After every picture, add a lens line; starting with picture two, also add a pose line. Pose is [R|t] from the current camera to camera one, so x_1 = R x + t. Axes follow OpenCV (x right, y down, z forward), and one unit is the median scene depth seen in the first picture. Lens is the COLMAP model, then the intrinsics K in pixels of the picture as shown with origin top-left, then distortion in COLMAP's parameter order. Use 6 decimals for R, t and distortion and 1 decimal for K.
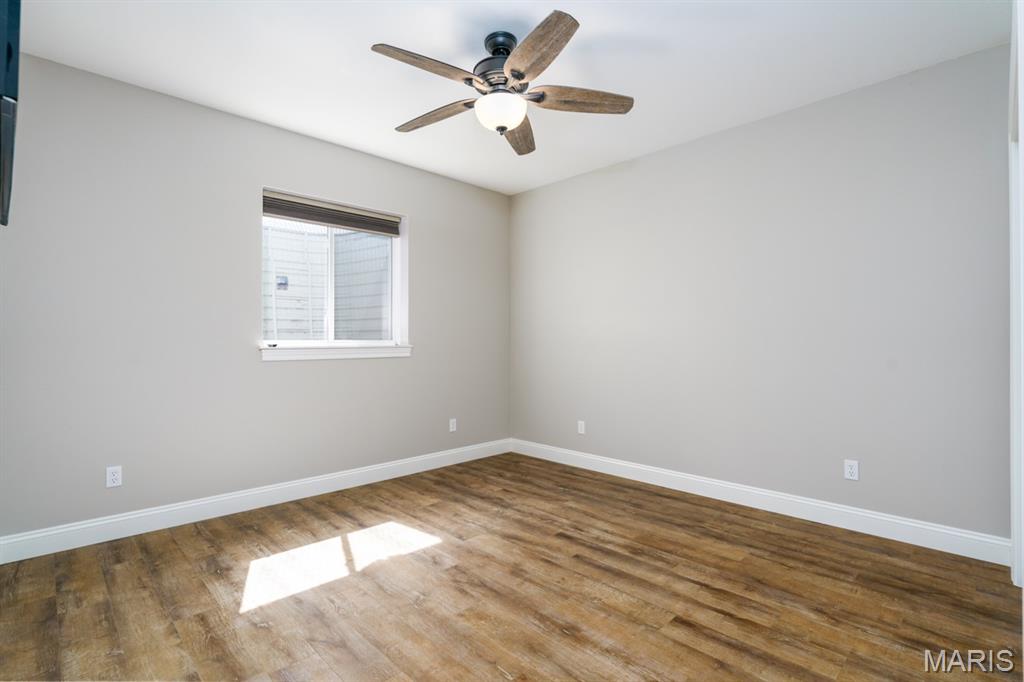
lens RADIAL K [[492.9, 0, 512.0], [0, 492.9, 341.0], [0, 0, 1]] dist [0.000137, 0.000031]
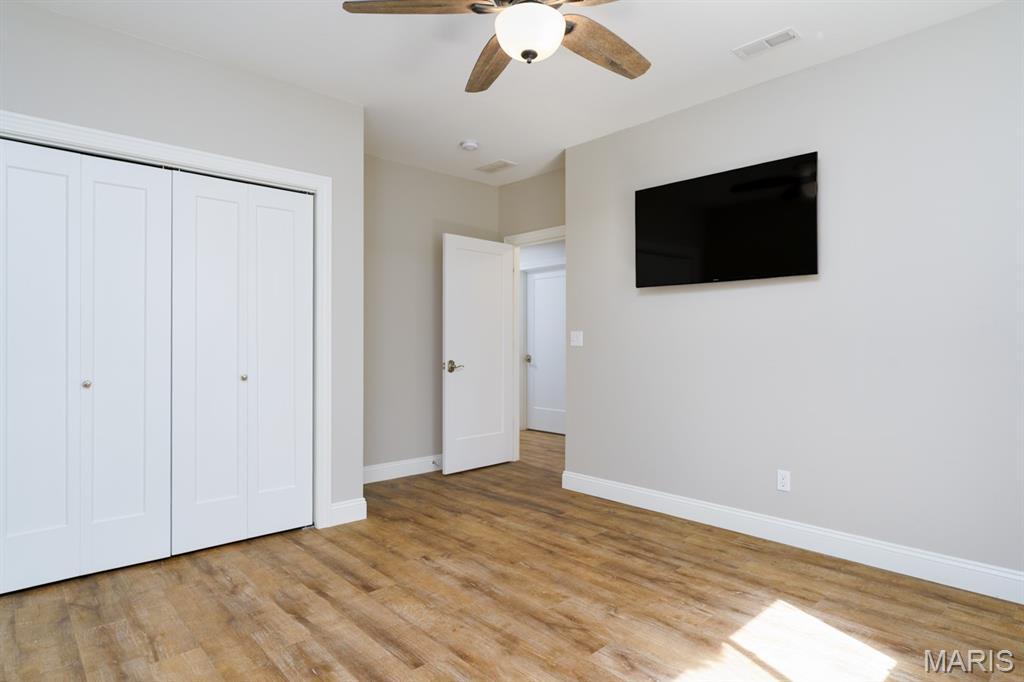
lens RADIAL K [[566.0, 0, 512.0], [0, 566.0, 341.0], [0, 0, 1]] dist [-0.000082, 0.000019]
pose [[-0.999446, 0.000420, 0.033273, -0.026437], [0.000225, 0.999983, -0.005861, 0.003682], [-0.033275, -0.005850, -0.999429, 2.099631]]
